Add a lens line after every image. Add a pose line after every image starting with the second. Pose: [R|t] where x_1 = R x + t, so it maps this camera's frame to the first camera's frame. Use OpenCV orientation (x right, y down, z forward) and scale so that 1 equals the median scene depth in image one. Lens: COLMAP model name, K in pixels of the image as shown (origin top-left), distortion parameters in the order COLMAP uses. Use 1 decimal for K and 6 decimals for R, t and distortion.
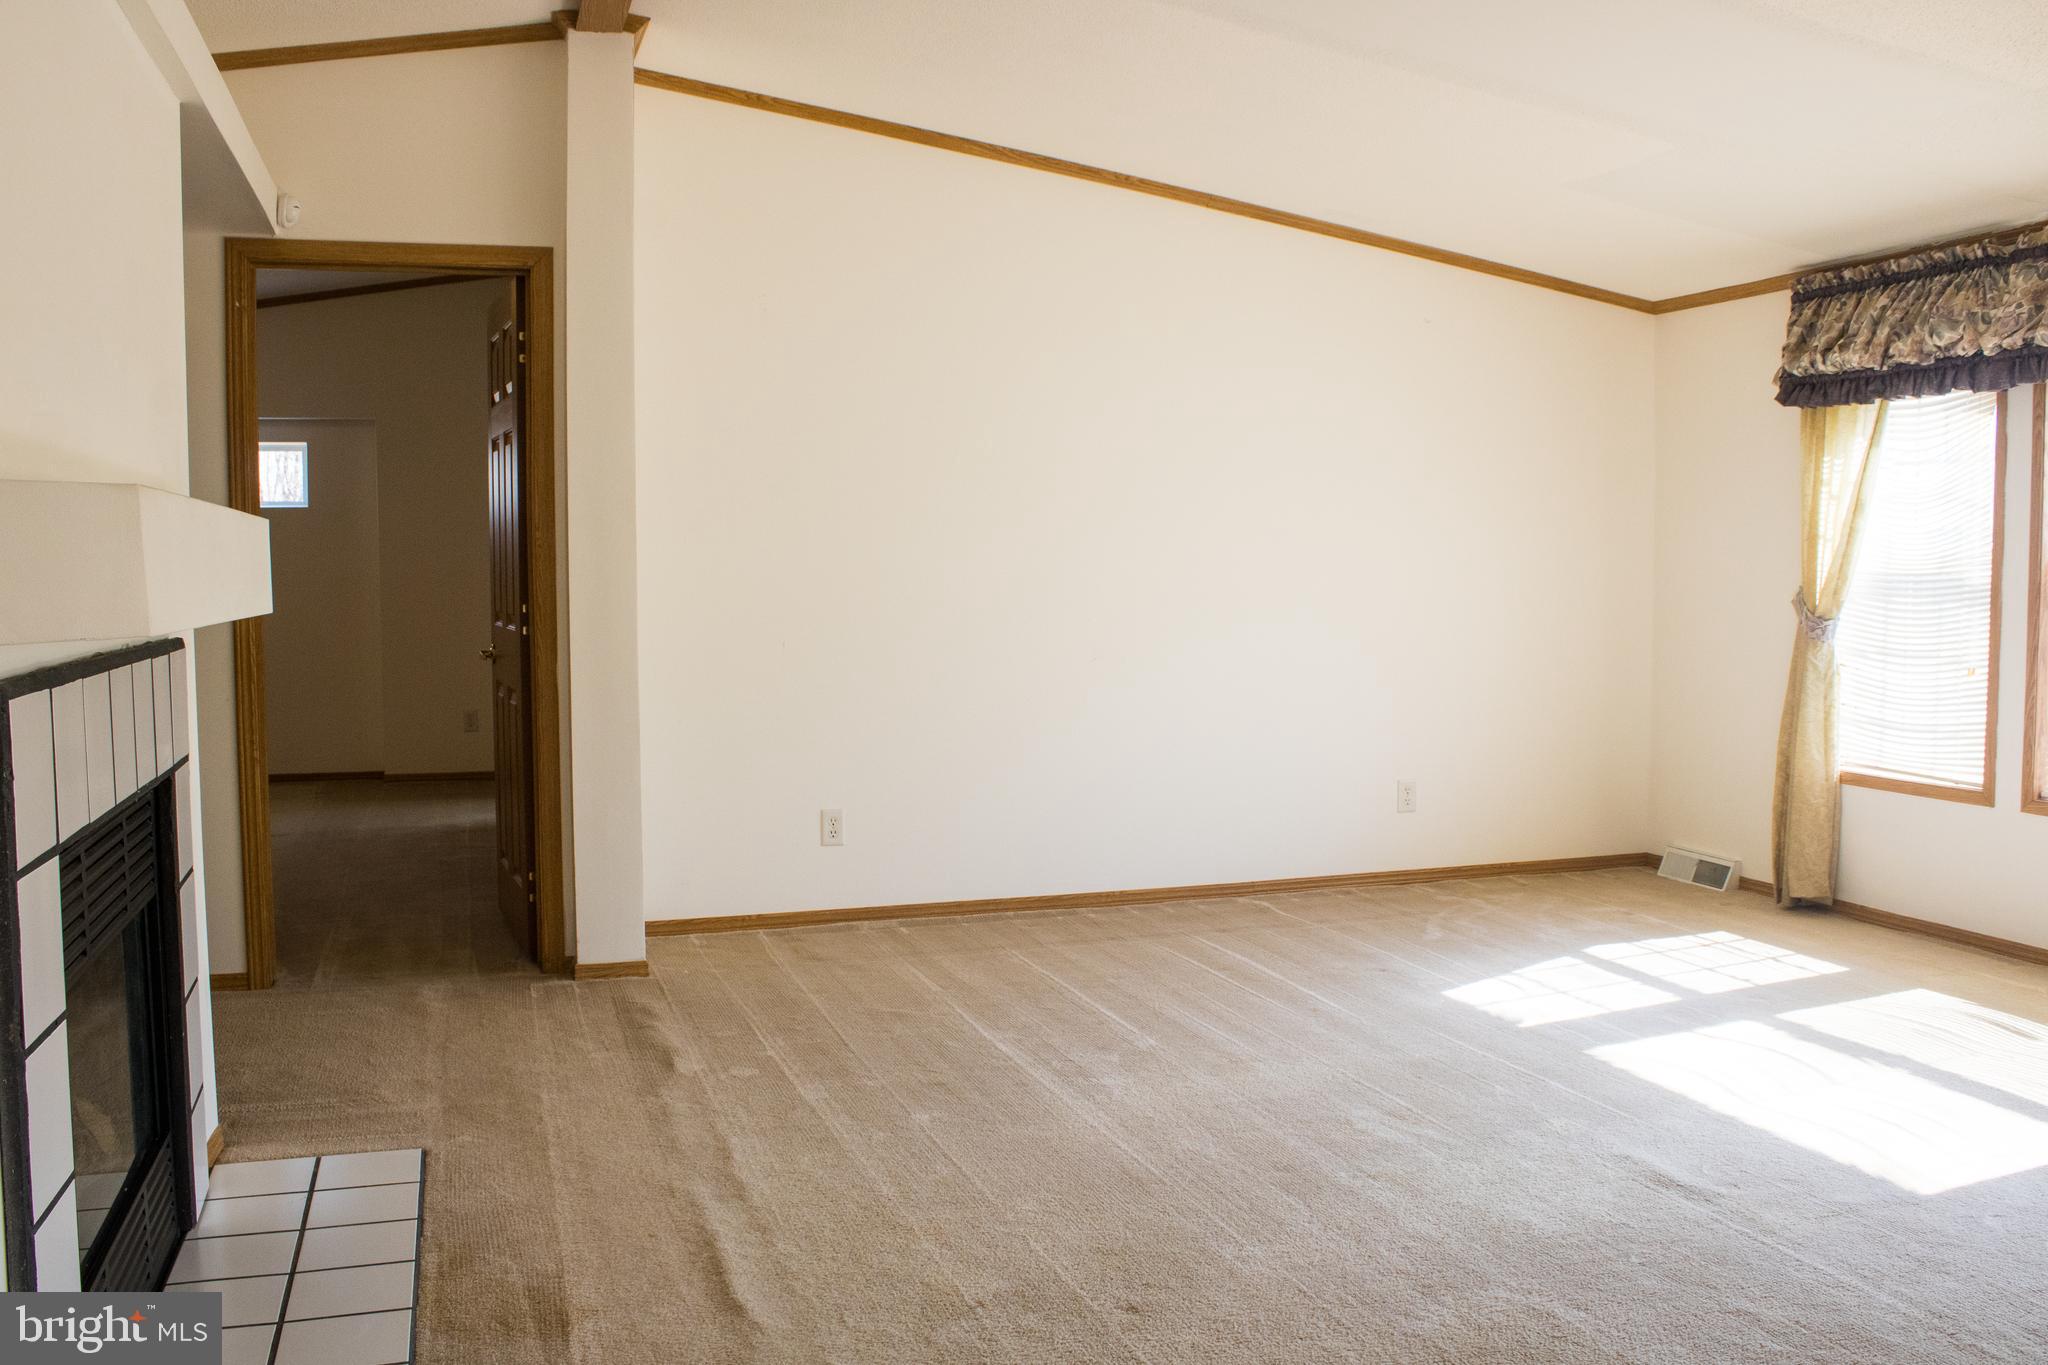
lens RADIAL K [[1802.7, 0, 1024.0], [0, 1802.7, 682.5], [0, 0, 1]] dist [-0.155395, 0.134535]
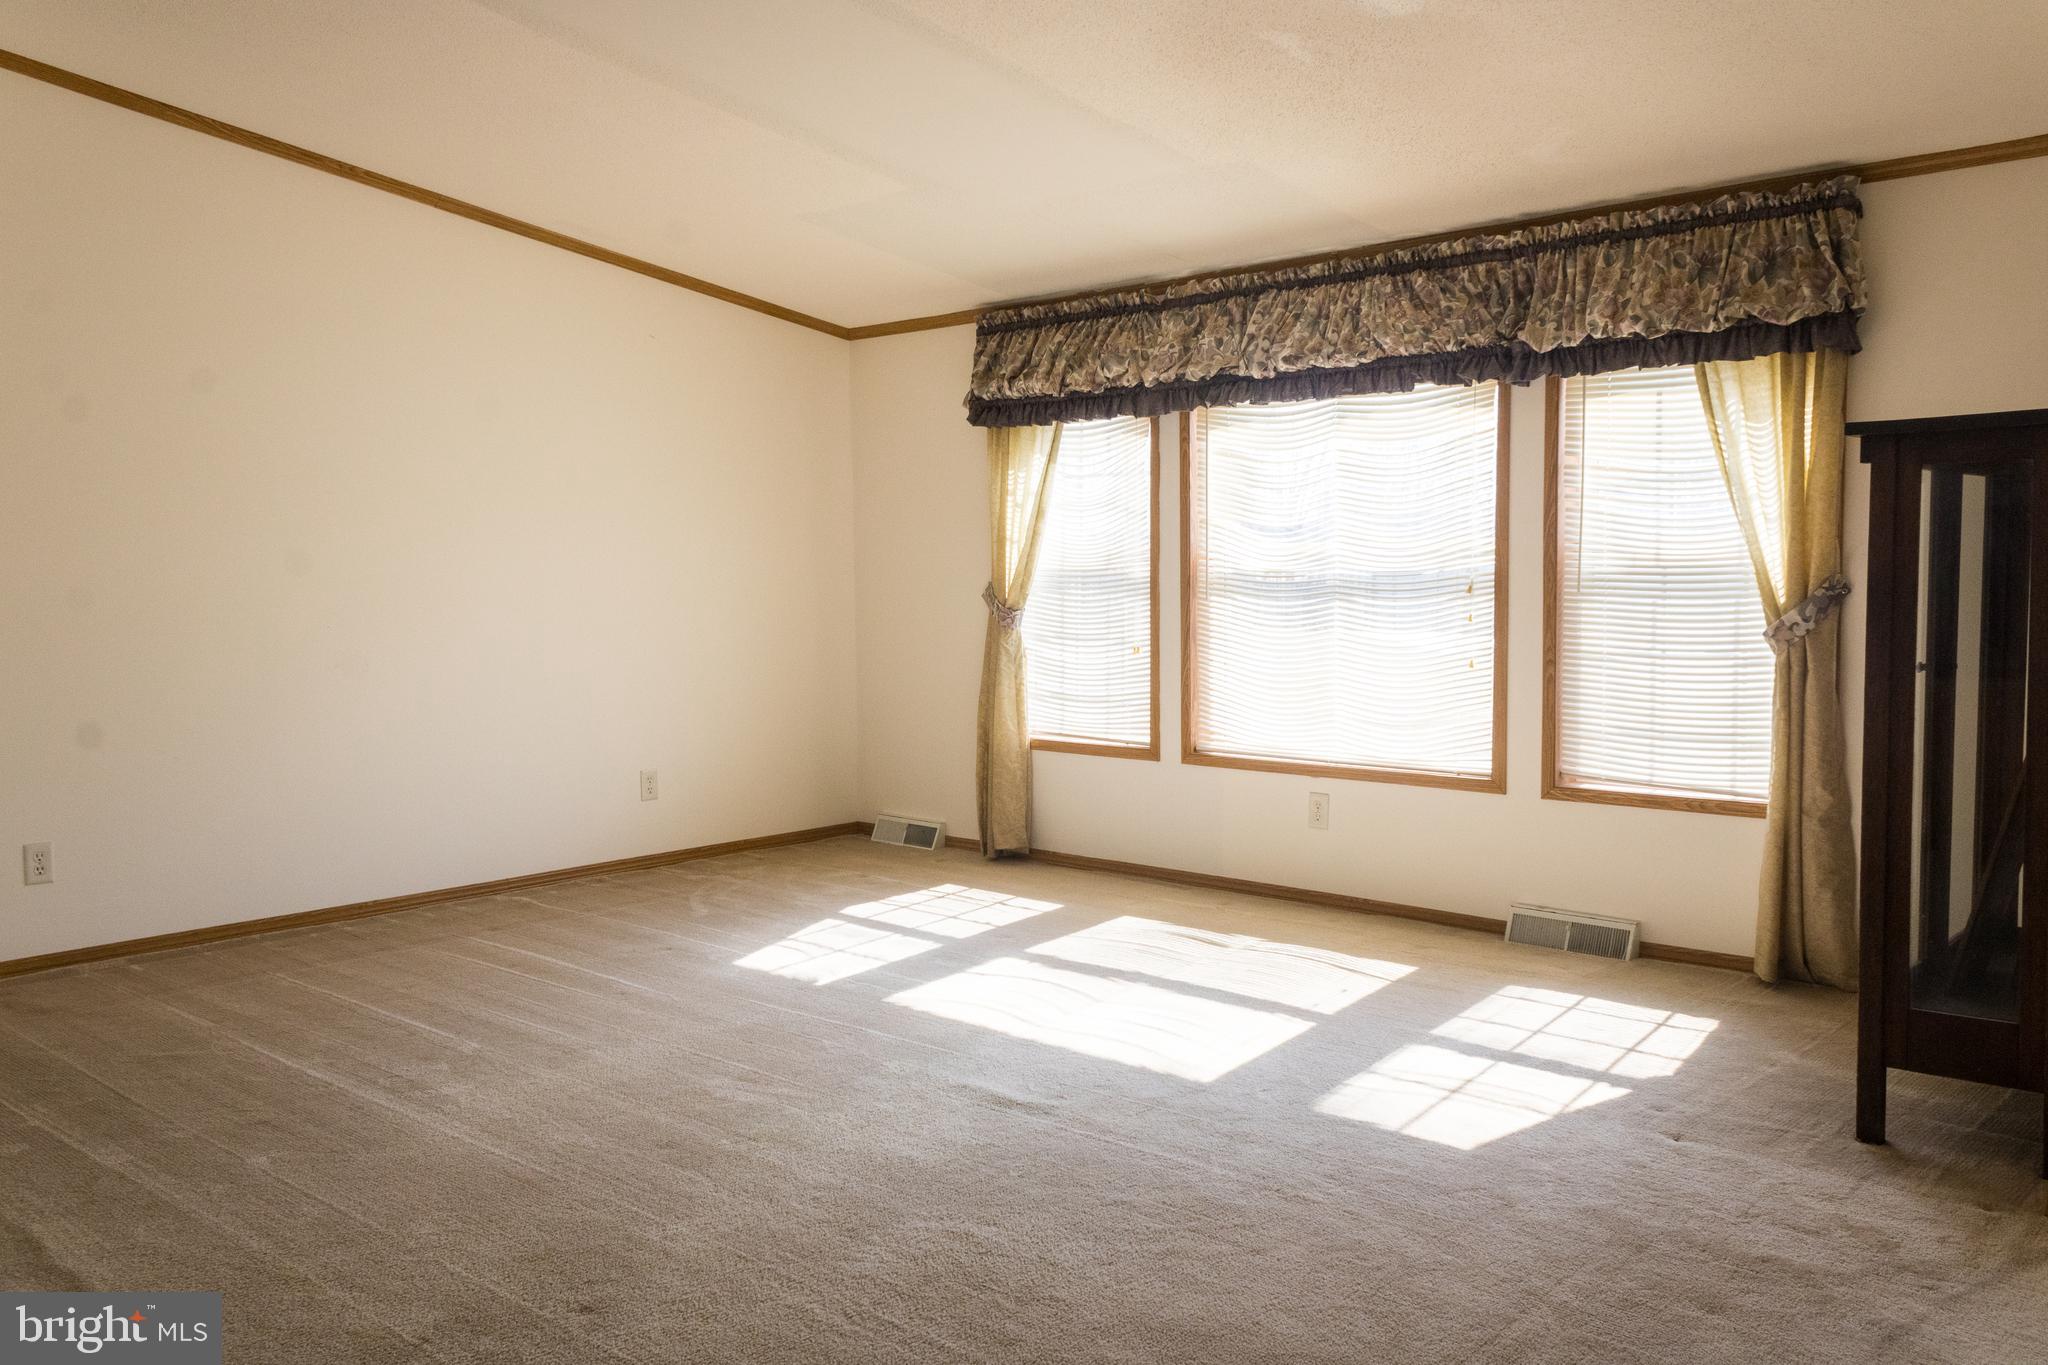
lens RADIAL K [[1672.0, 0, 1024.0], [0, 1672.0, 682.5], [0, 0, 1]] dist [0.035696, -0.007663]
pose [[0.874159, -0.039610, 0.484022, -0.088581], [0.039127, 0.999173, 0.011102, 0.000395], [-0.484061, 0.009234, 0.874986, 0.025558]]
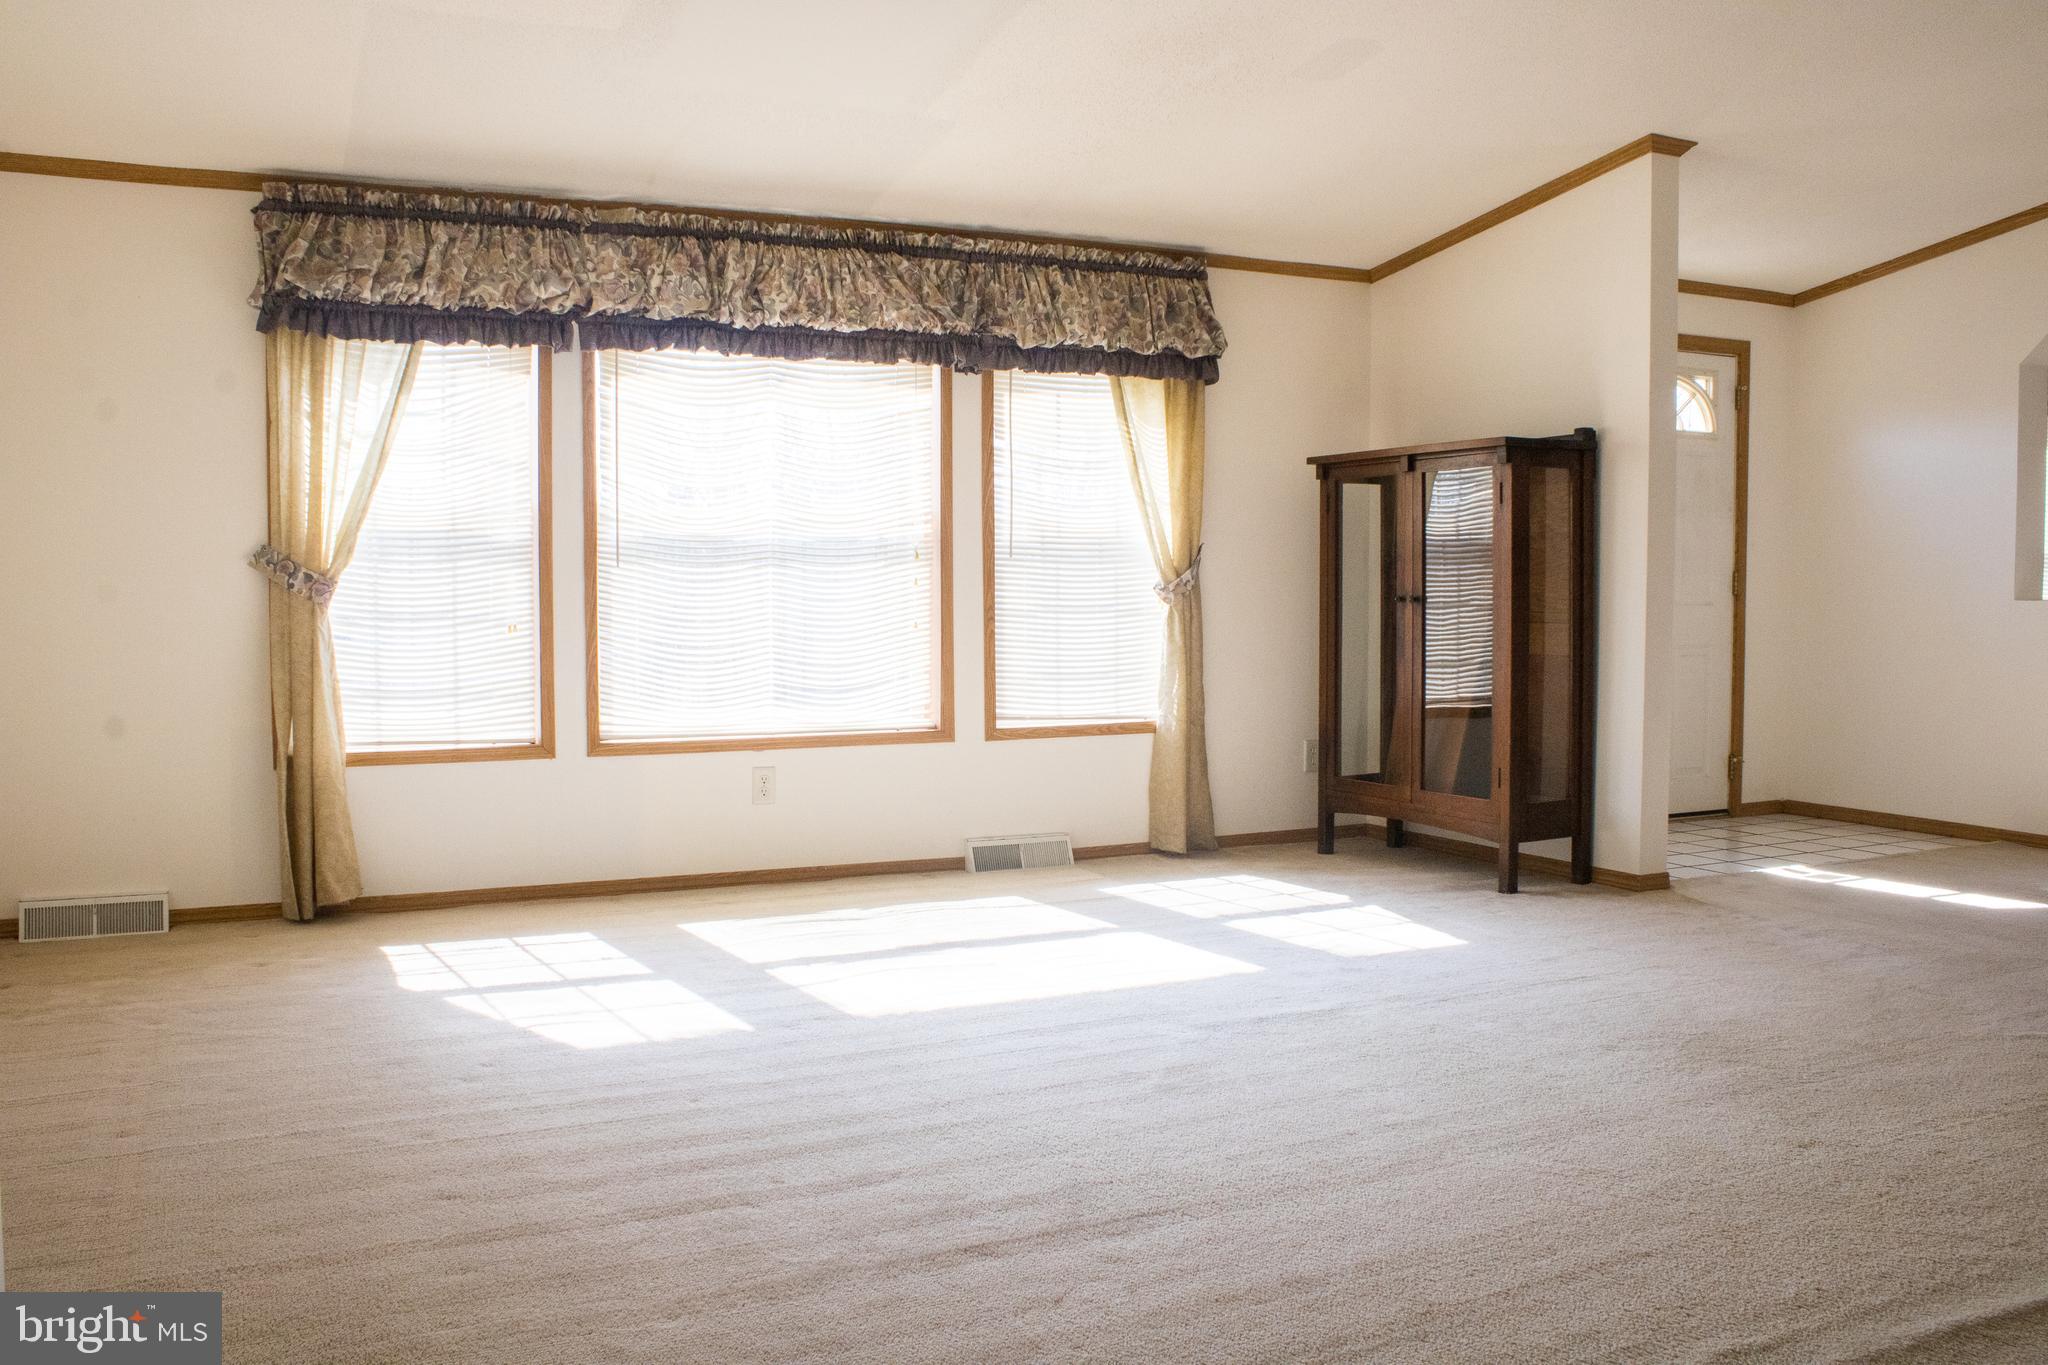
lens RADIAL K [[1802.7, 0, 1024.0], [0, 1802.7, 682.5], [0, 0, 1]] dist [-0.155395, 0.134535]
pose [[-0.154398, -0.038229, 0.987269, -0.530098], [0.072667, 0.996105, 0.049935, -0.004815], [-0.985333, 0.079451, -0.151019, 0.902018]]
